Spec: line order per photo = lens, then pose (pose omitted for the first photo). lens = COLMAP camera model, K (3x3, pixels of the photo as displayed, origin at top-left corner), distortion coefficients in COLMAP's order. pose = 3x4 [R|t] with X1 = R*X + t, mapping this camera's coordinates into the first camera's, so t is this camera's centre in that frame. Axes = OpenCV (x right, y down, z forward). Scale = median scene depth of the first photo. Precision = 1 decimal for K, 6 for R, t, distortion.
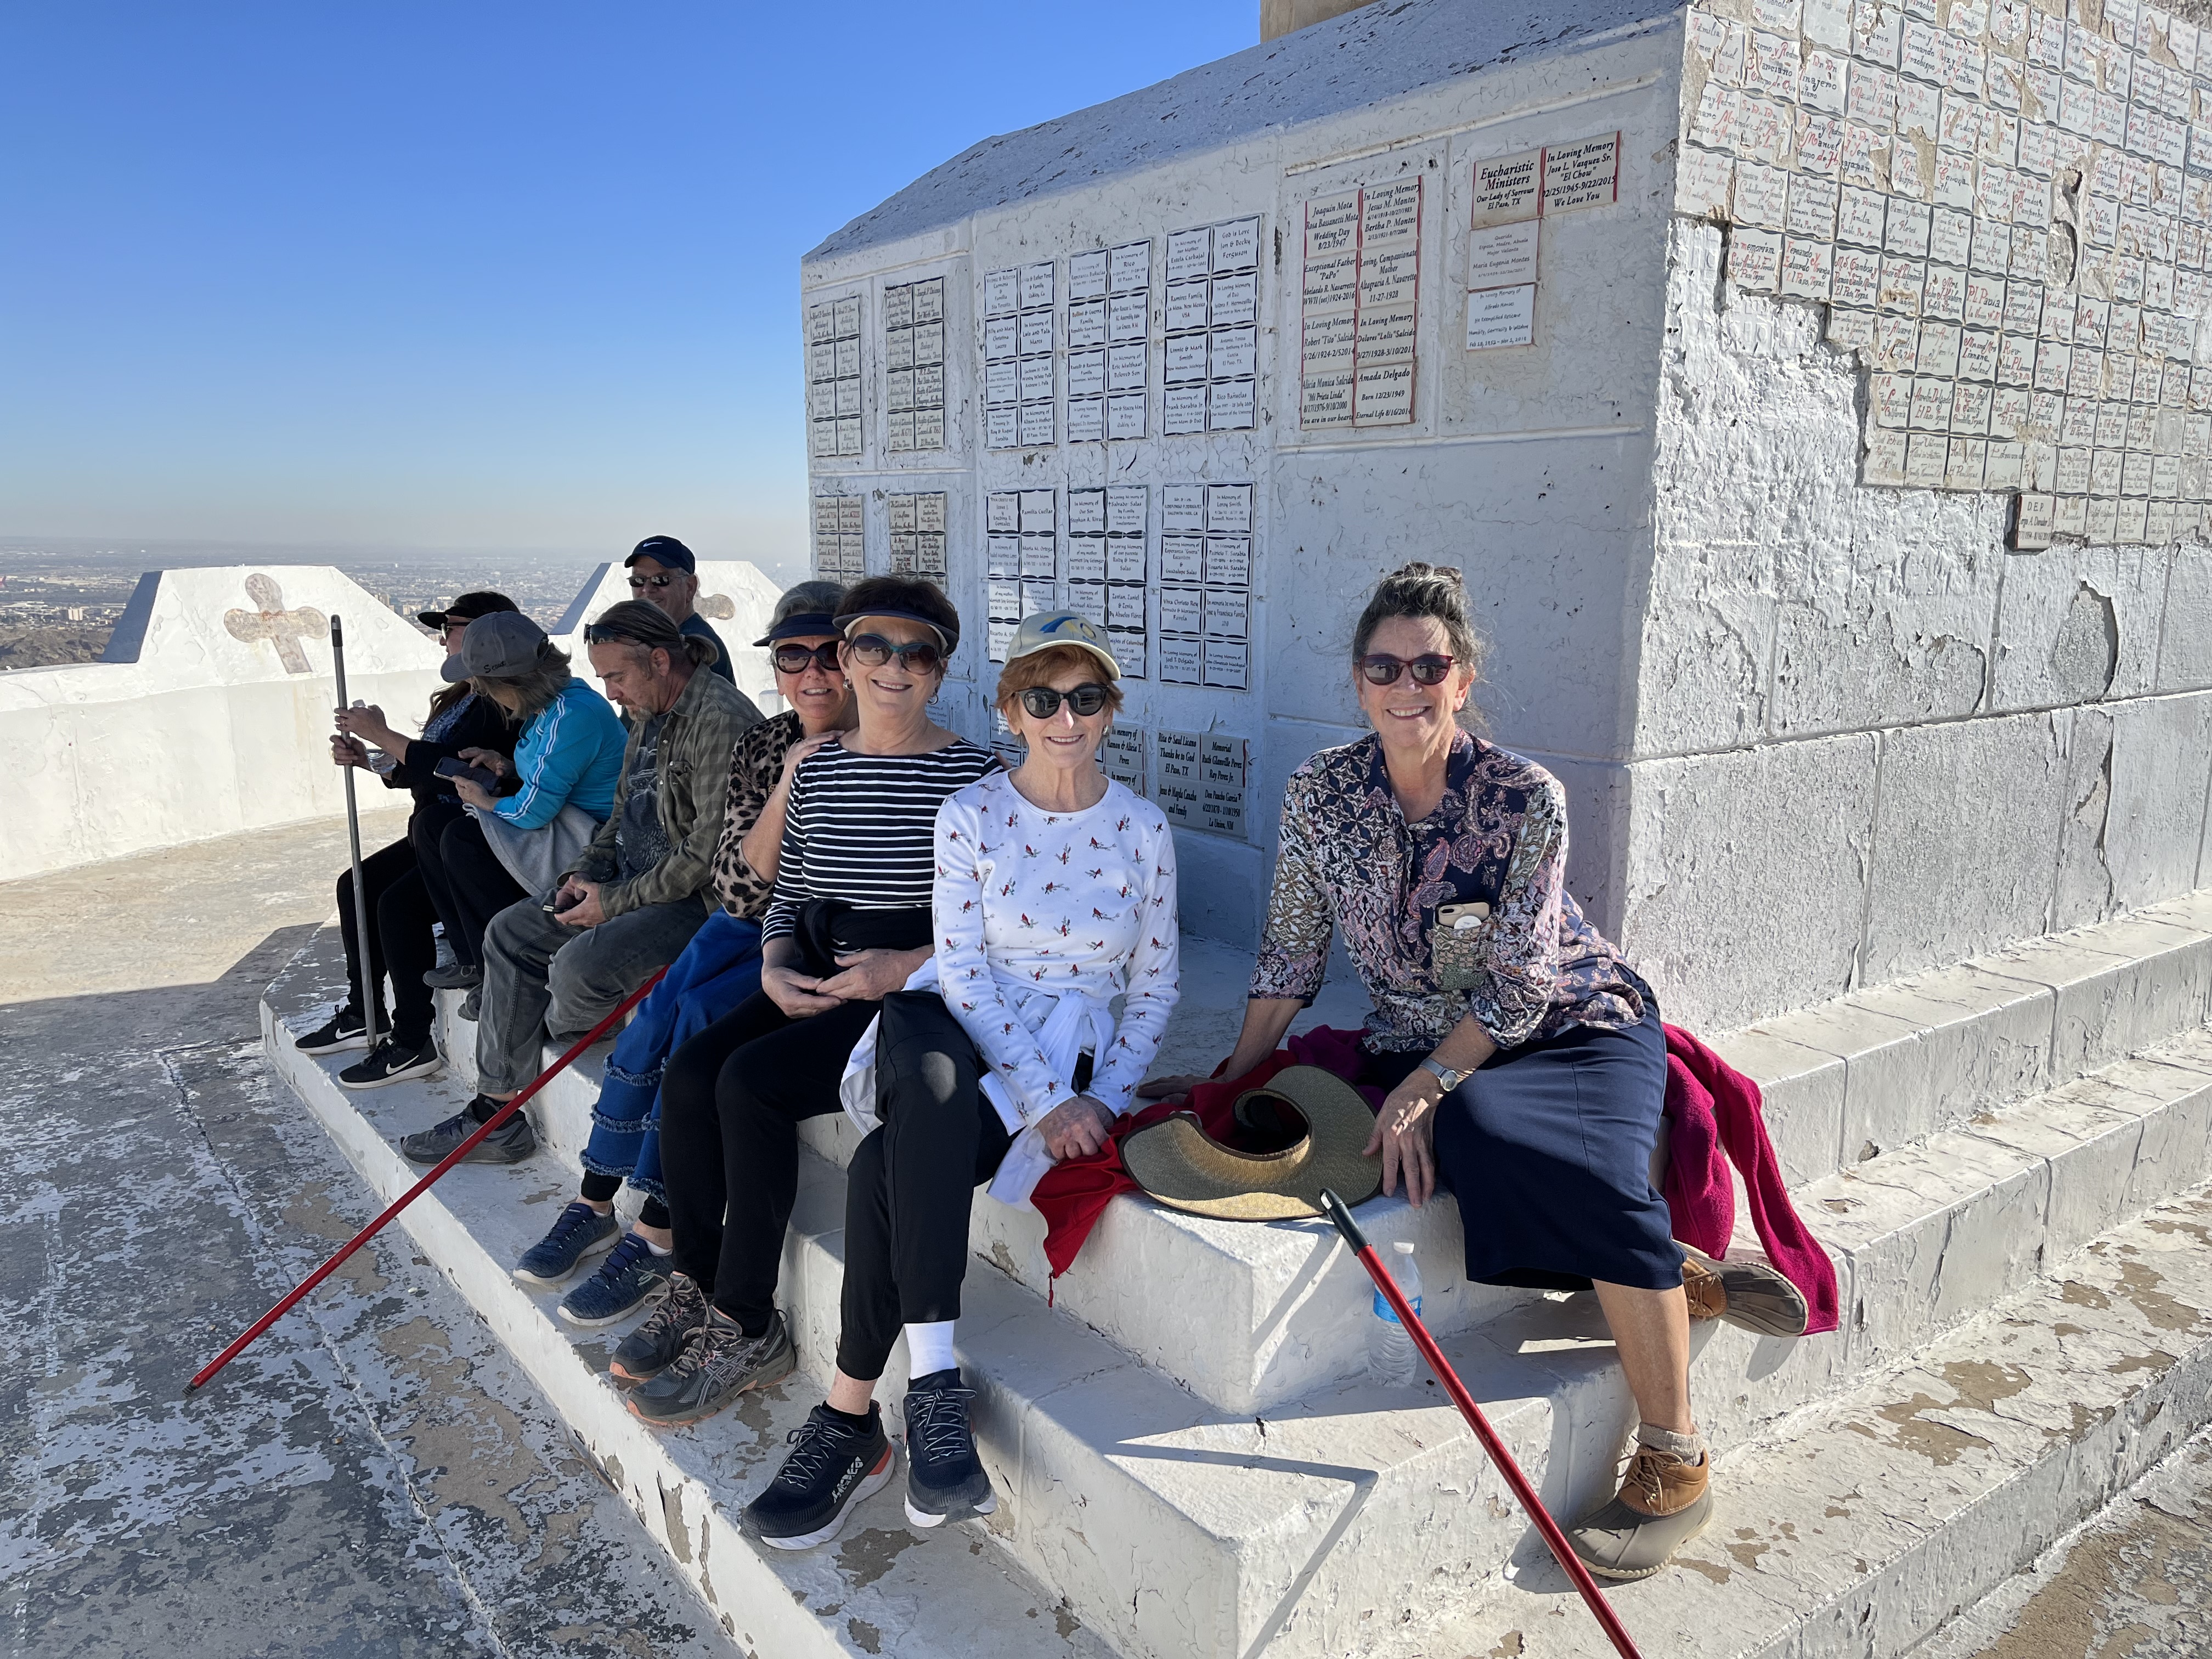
lens RADIAL K [[1697.7, 0, 1203.4], [0, 1697.7, 871.1], [0, 0, 1]] dist [0.041815, -0.090087]
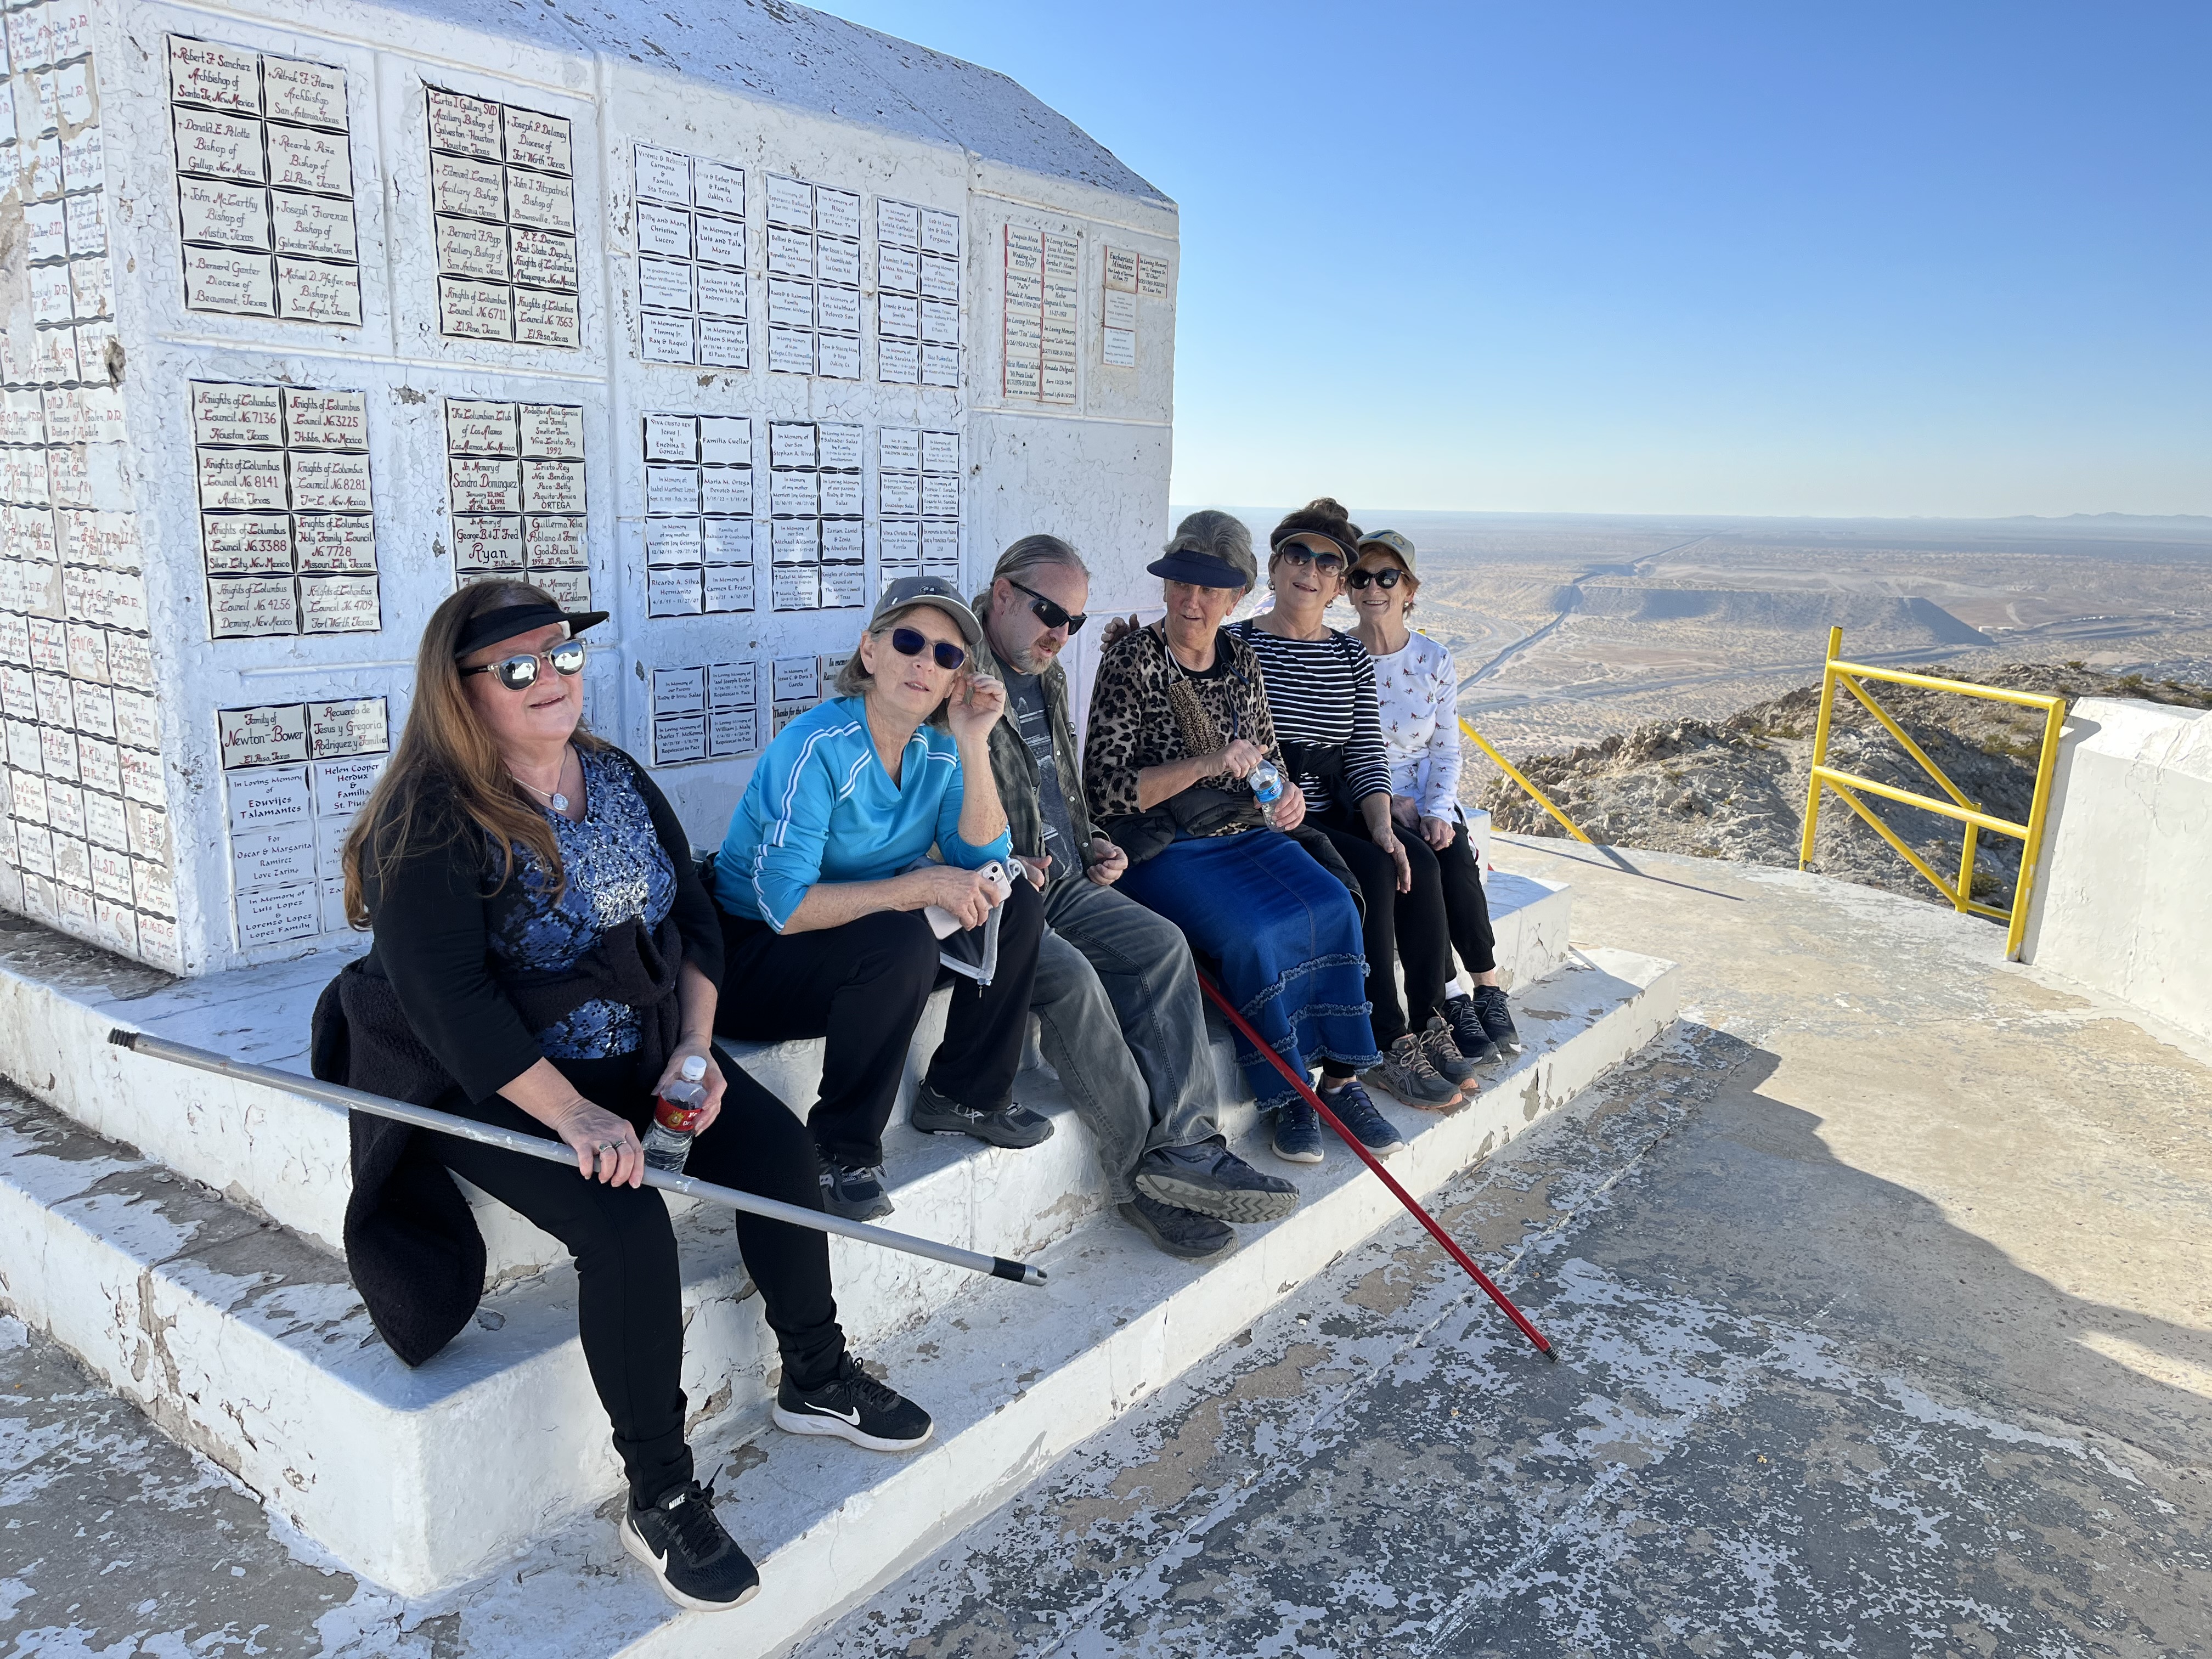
lens RADIAL K [[1638.1, 0, 1135.5], [0, 1638.1, 830.7], [0, 0, 1]] dist [0.038984, -0.038243]
pose [[-0.264134, -0.216355, 0.939906, -1.157123], [0.149010, 0.953660, 0.261396, -0.238505], [-0.952906, 0.209099, -0.219655, 1.167228]]
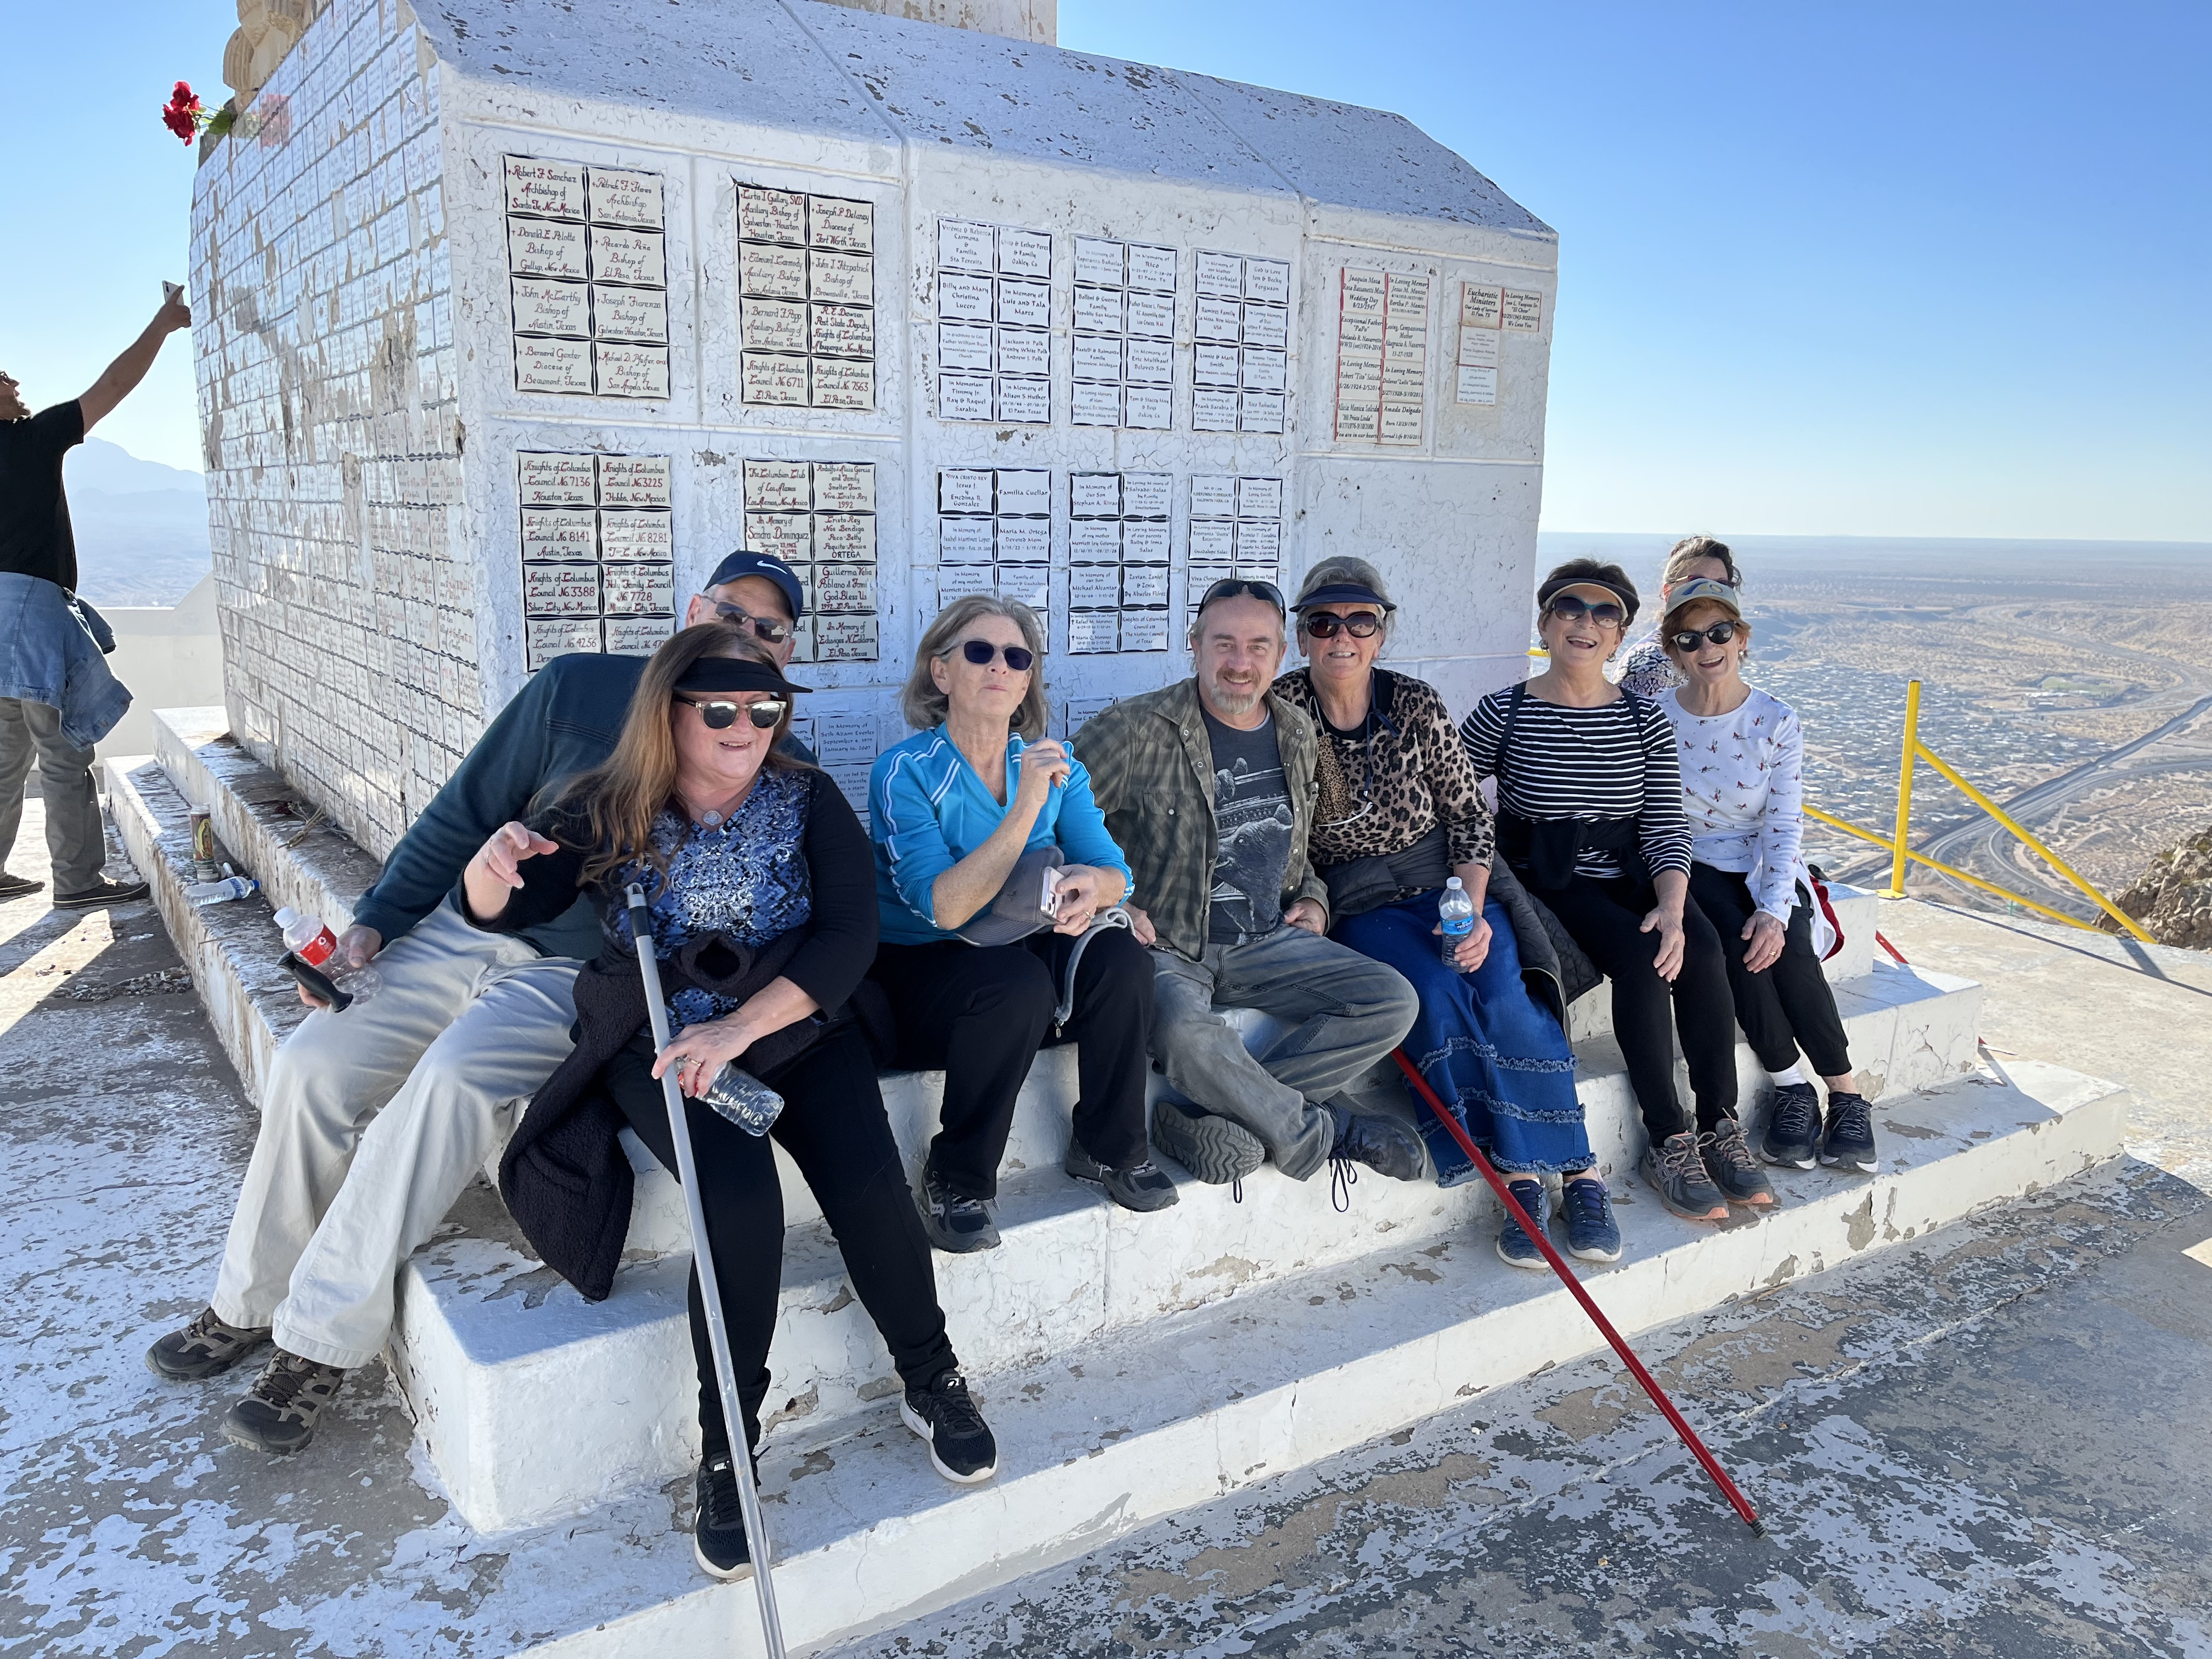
lens RADIAL K [[1638.1, 0, 1135.5], [0, 1638.1, 830.7], [0, 0, 1]] dist [0.038984, -0.038243]
pose [[0.078418, -0.202610, 0.976115, -1.161652], [0.167446, 0.967897, 0.187452, -0.215553], [-0.982758, 0.148747, 0.109827, 0.983814]]
